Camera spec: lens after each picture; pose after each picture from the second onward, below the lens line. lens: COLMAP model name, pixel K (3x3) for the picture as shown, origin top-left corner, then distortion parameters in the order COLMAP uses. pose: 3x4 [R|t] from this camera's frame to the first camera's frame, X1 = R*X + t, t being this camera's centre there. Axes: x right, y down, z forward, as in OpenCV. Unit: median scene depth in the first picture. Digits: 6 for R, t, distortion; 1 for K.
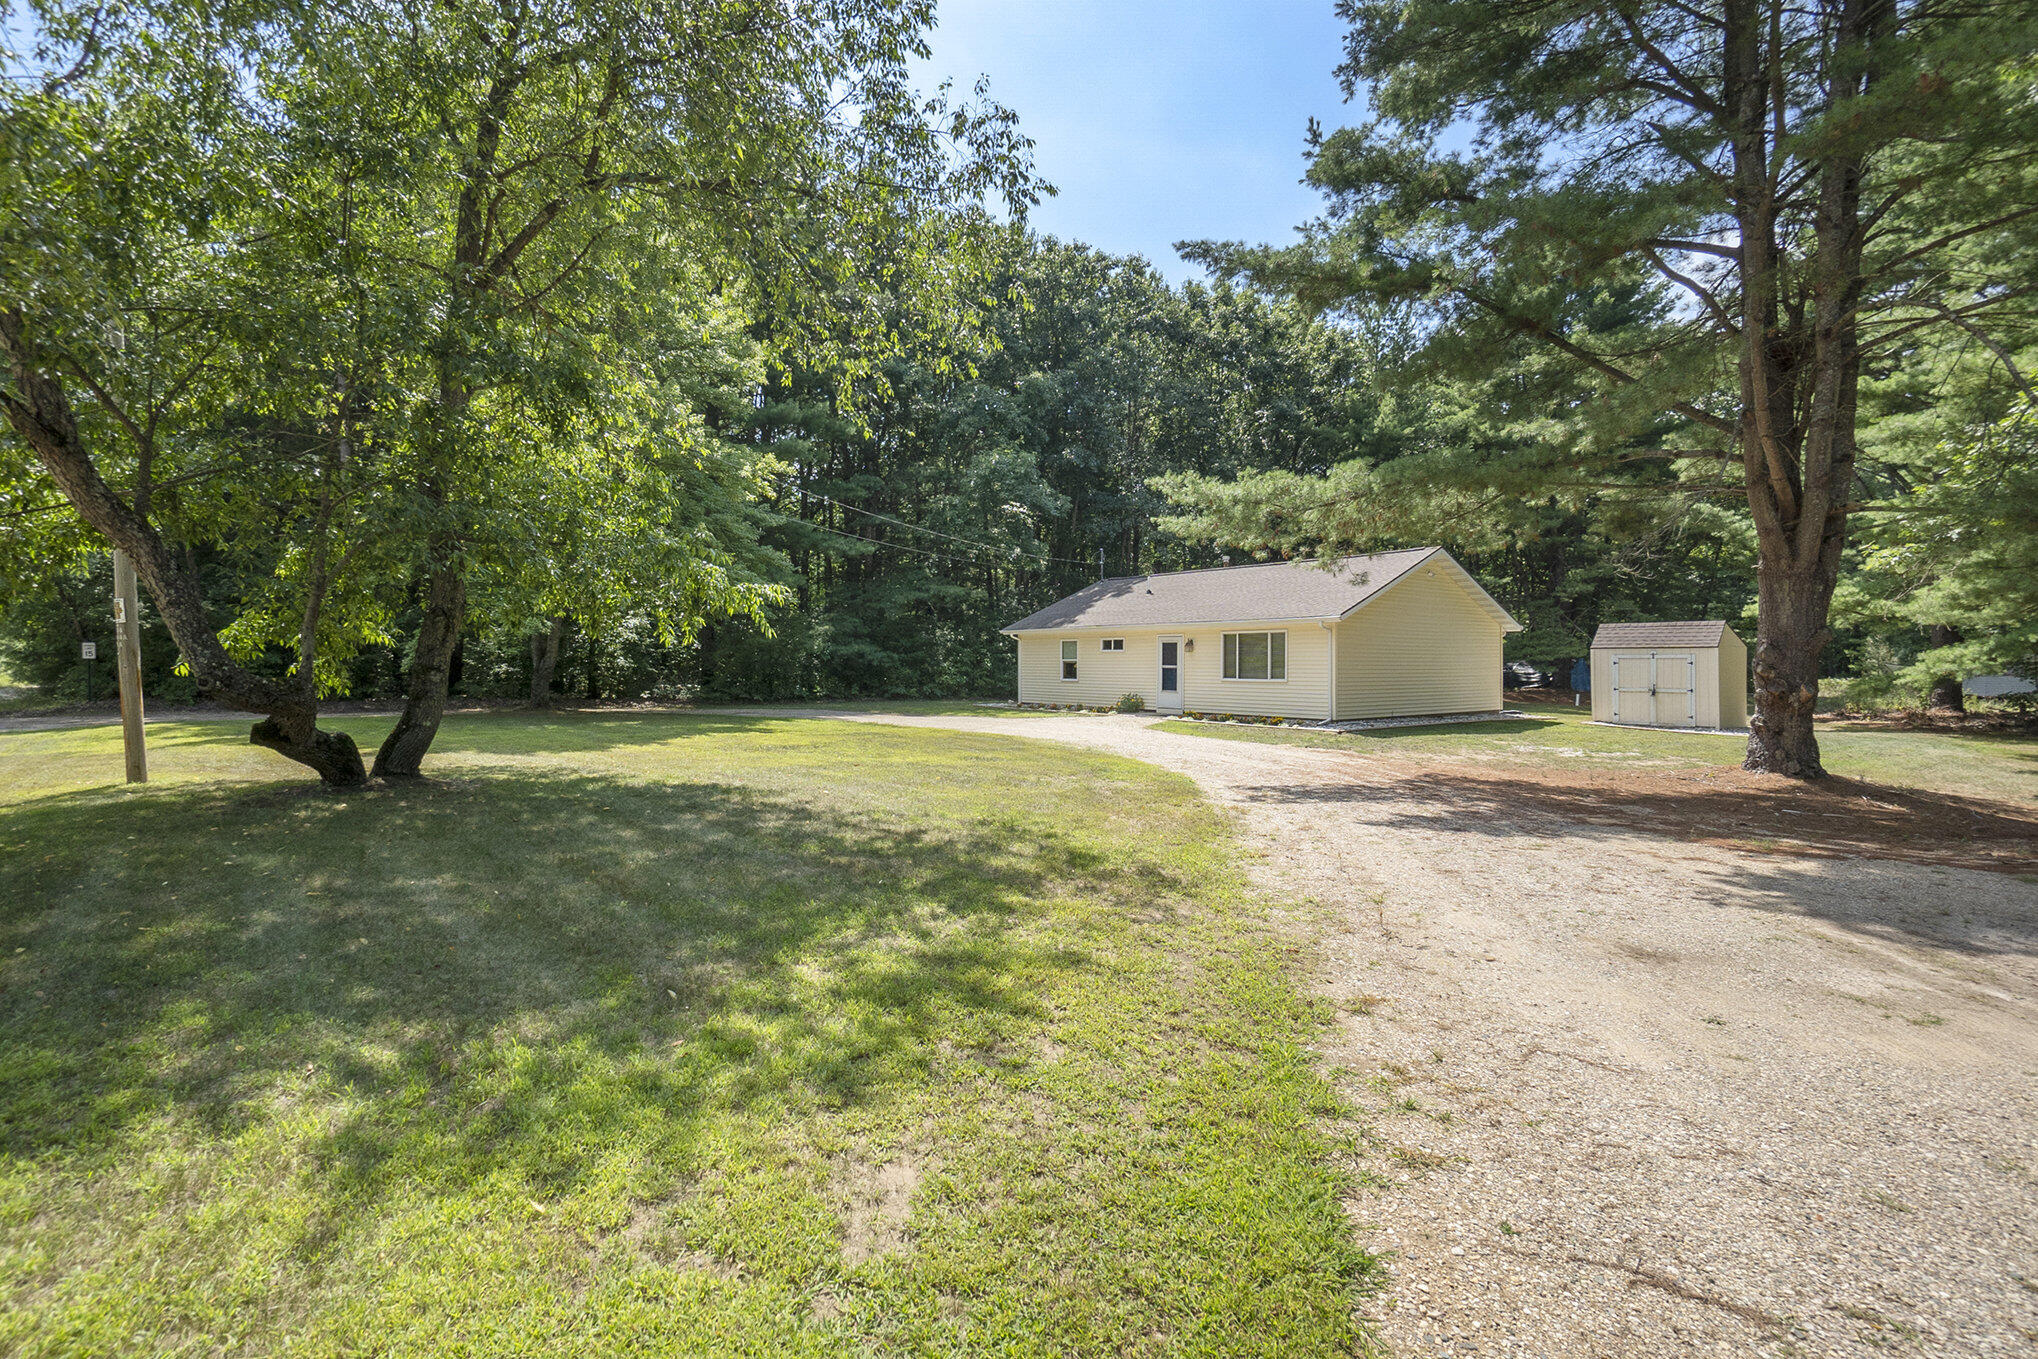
lens RADIAL K [[955.4, 0, 1019.0], [0, 955.4, 679.5], [0, 0, 1]] dist [-0.065429, 0.031109]
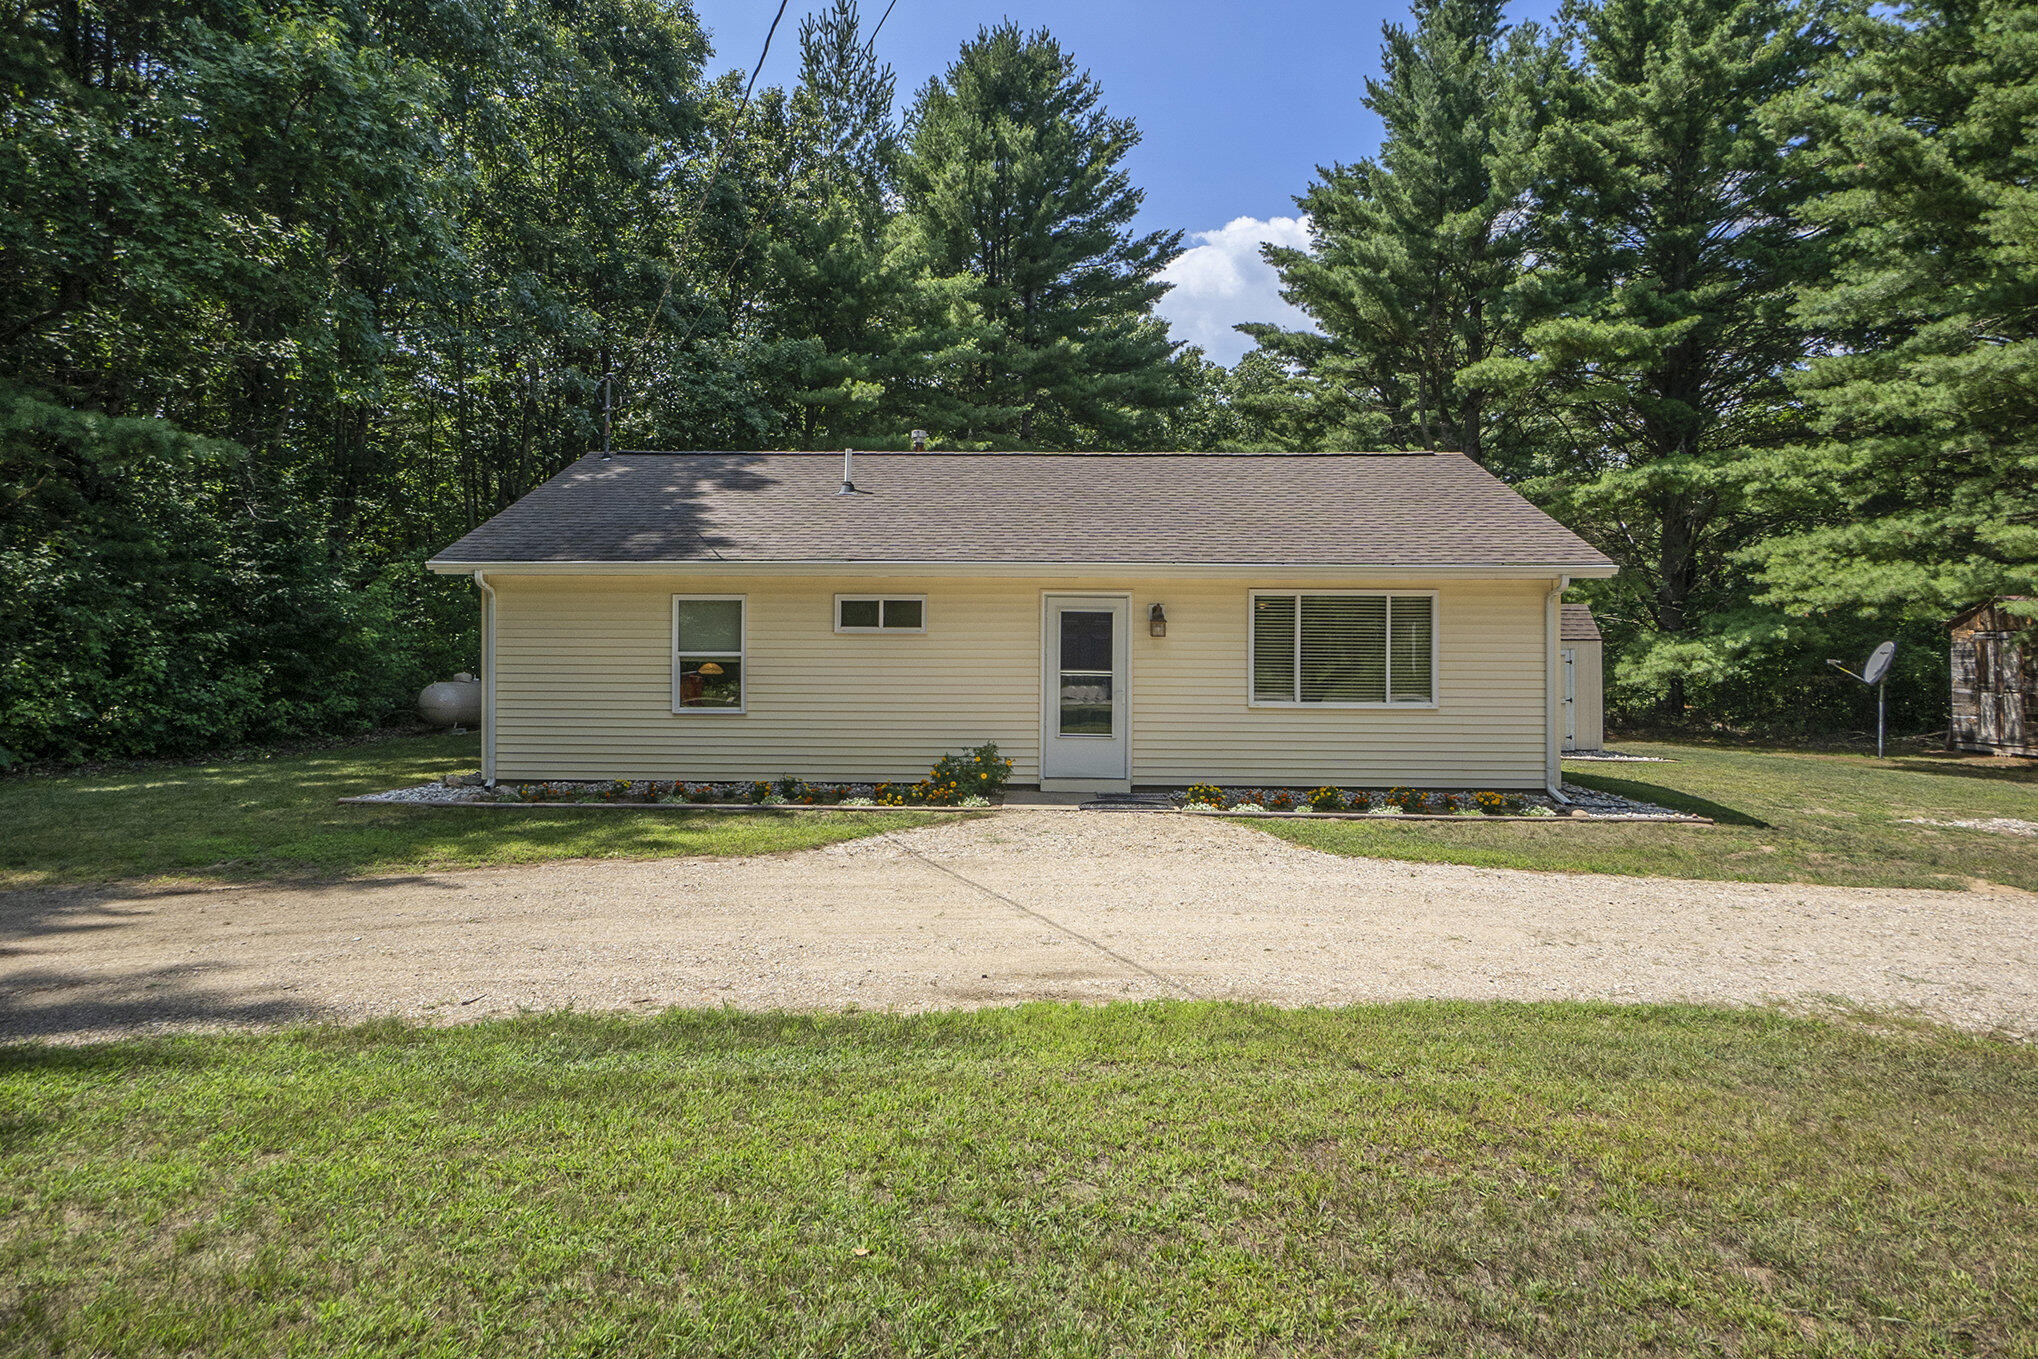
lens RADIAL K [[1177.4, 0, 1019.0], [0, 1177.4, 679.5], [0, 0, 1]] dist [-0.040863, -0.000393]
pose [[0.623524, -0.015511, 0.781650, -0.216787], [0.010769, 0.999879, 0.011251, -0.014980], [-0.781730, 0.001402, 0.623616, 0.649077]]
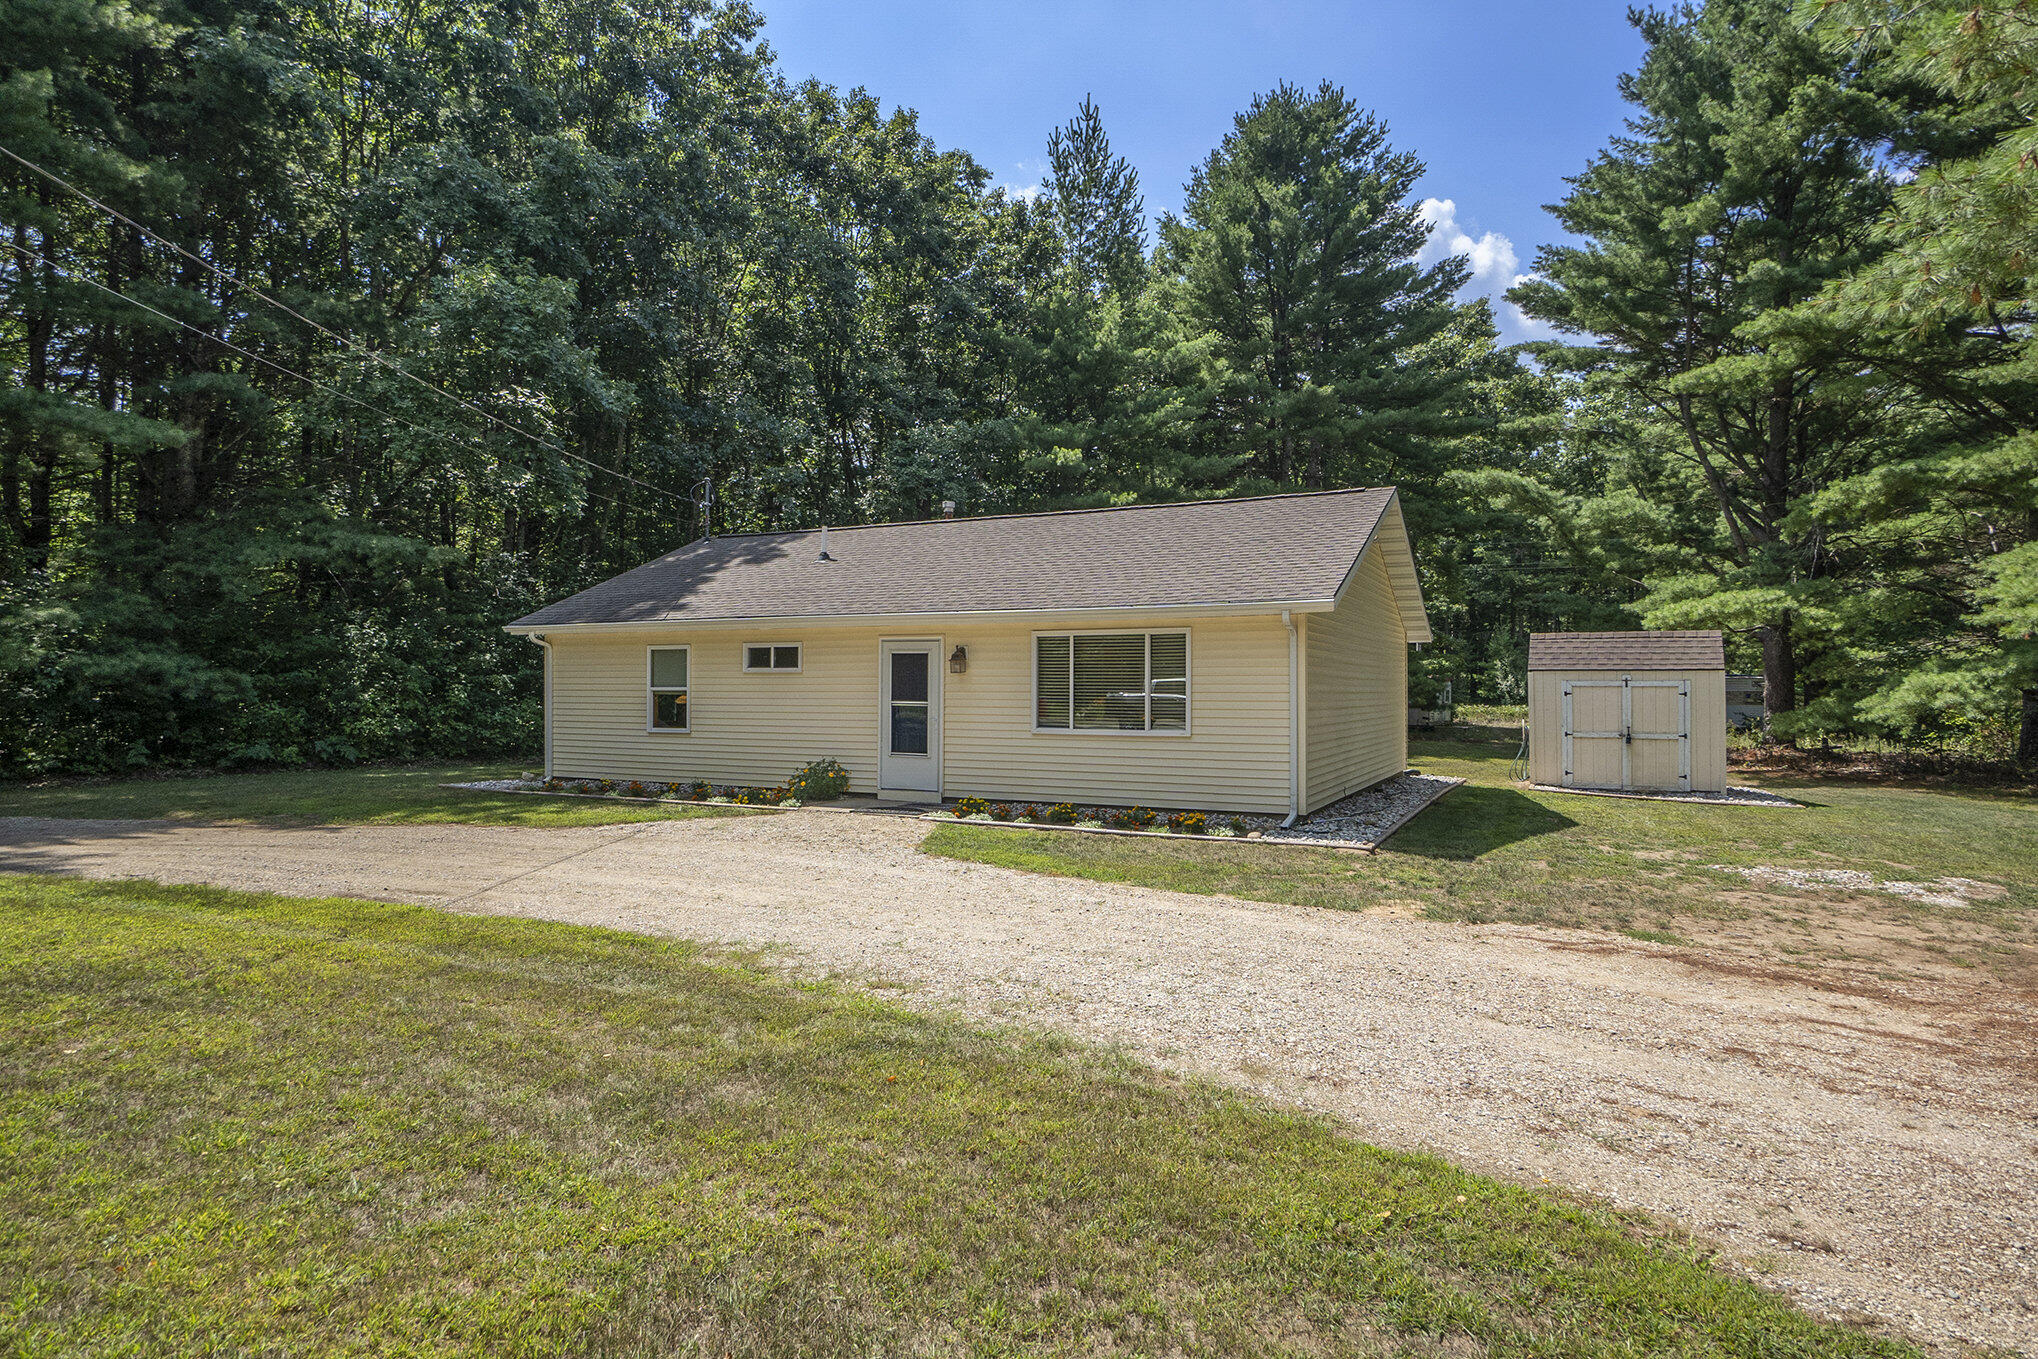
lens RADIAL K [[1141.5, 0, 1019.0], [0, 1141.5, 679.5], [0, 0, 1]] dist [-0.031975, 0.000183]
pose [[0.897102, 0.003365, 0.441810, -0.042133], [0.007616, 0.999705, -0.023078, -0.010685], [-0.441757, 0.024068, 0.896812, 0.415873]]
